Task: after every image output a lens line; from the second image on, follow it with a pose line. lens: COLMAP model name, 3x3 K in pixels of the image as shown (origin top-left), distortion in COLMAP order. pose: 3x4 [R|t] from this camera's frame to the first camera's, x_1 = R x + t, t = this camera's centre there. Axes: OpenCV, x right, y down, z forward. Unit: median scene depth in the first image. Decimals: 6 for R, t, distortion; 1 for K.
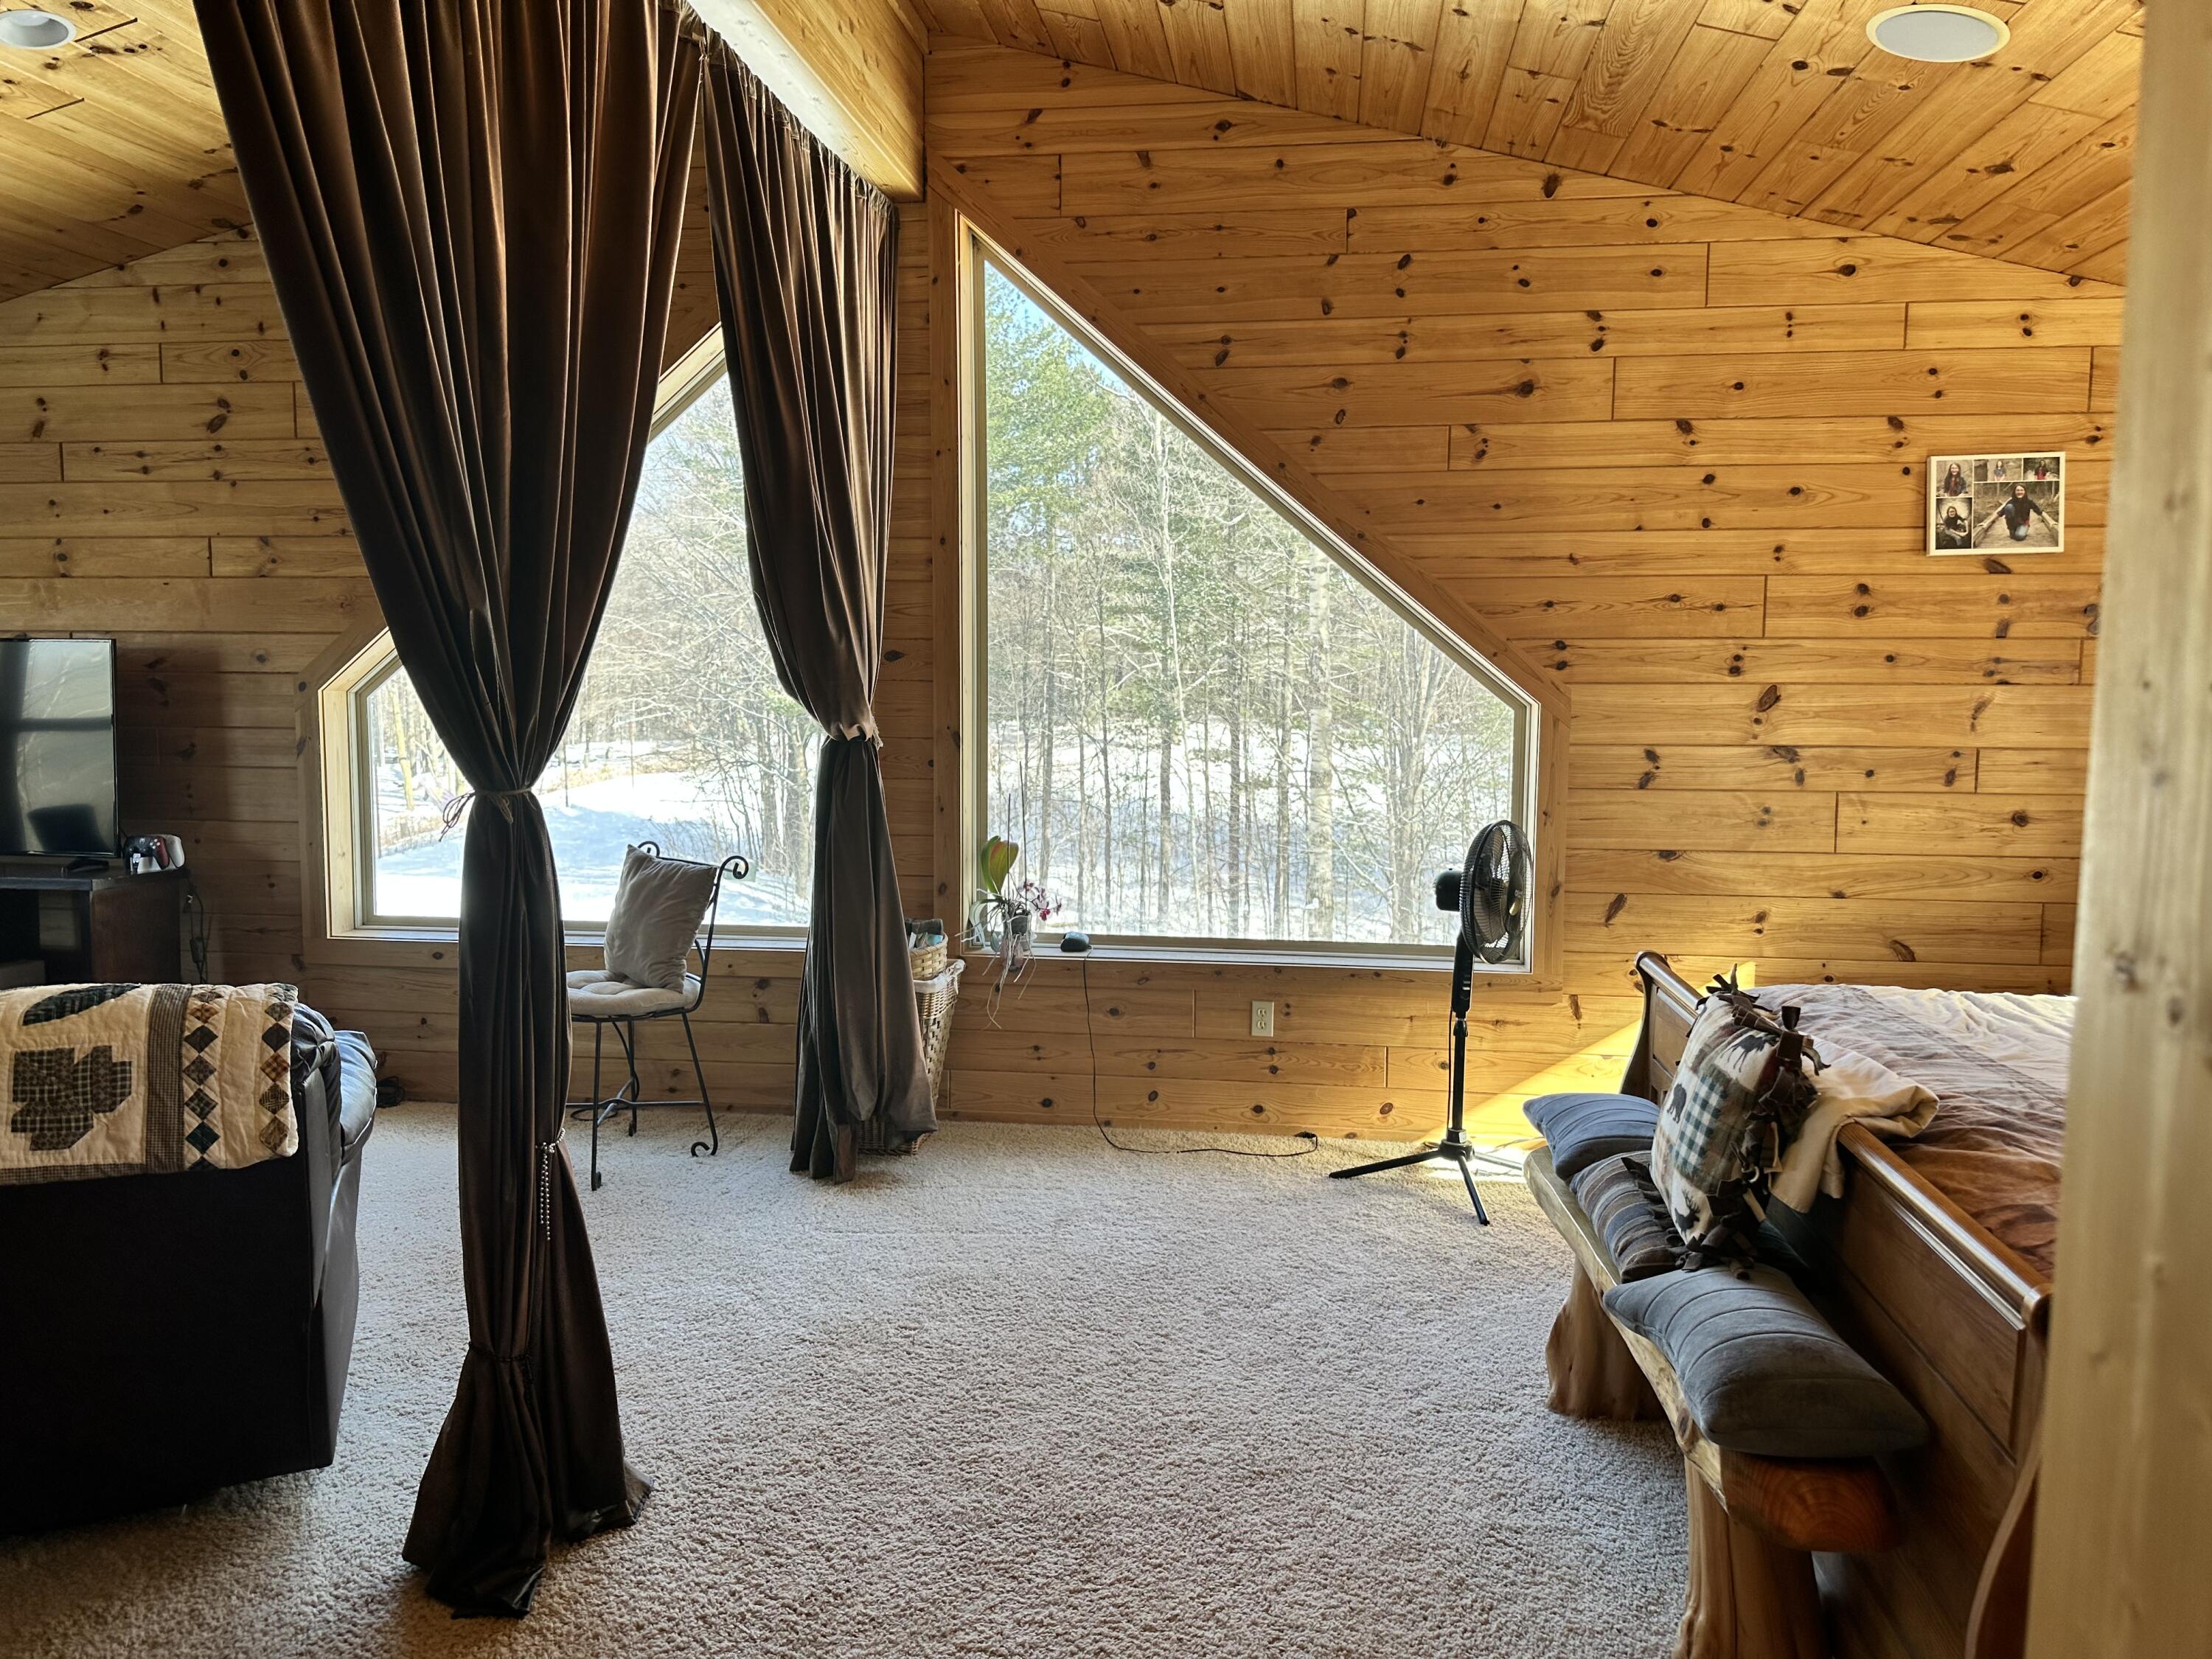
lens RADIAL K [[1560.4, 0, 1095.6], [0, 1560.4, 836.0], [0, 0, 1]] dist [0.062504, -0.060728]
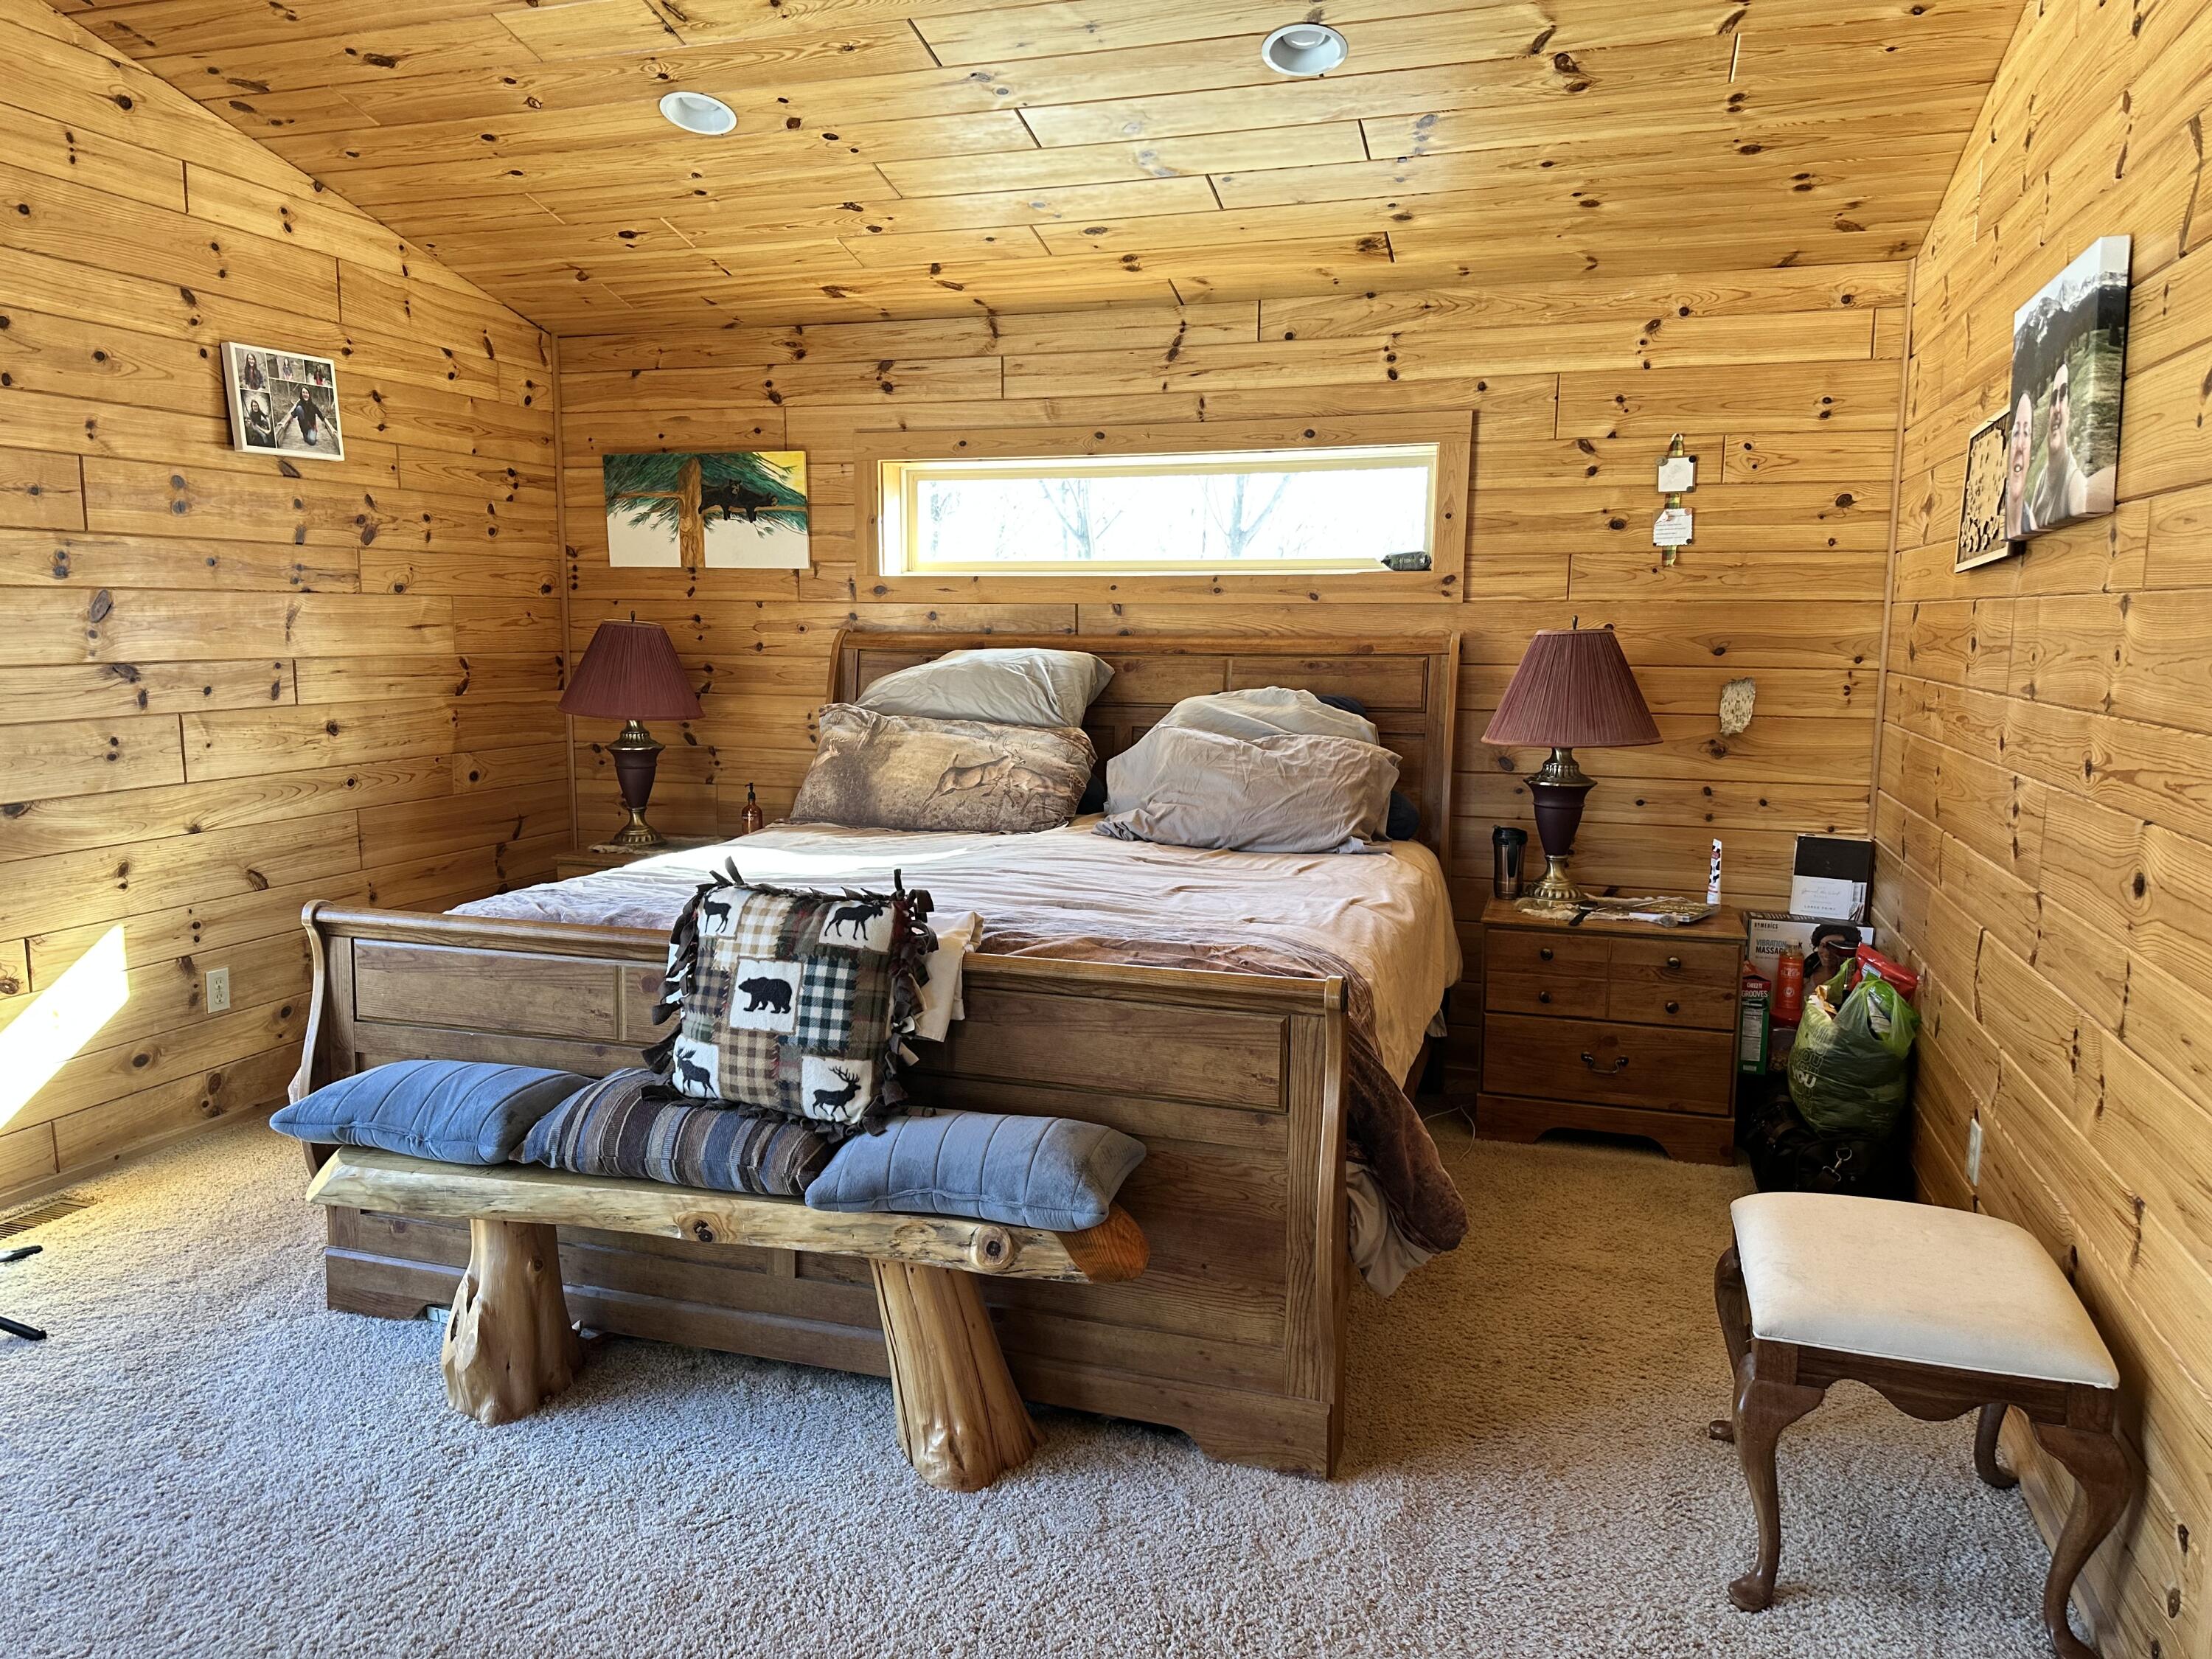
lens RADIAL K [[1560.4, 0, 1095.6], [0, 1560.4, 836.0], [0, 0, 1]] dist [0.062504, -0.060728]
pose [[0.176976, -0.141944, 0.973926, -0.315901], [0.101853, 0.986874, 0.125322, -0.019686], [-0.978931, 0.077018, 0.189111, 0.347477]]
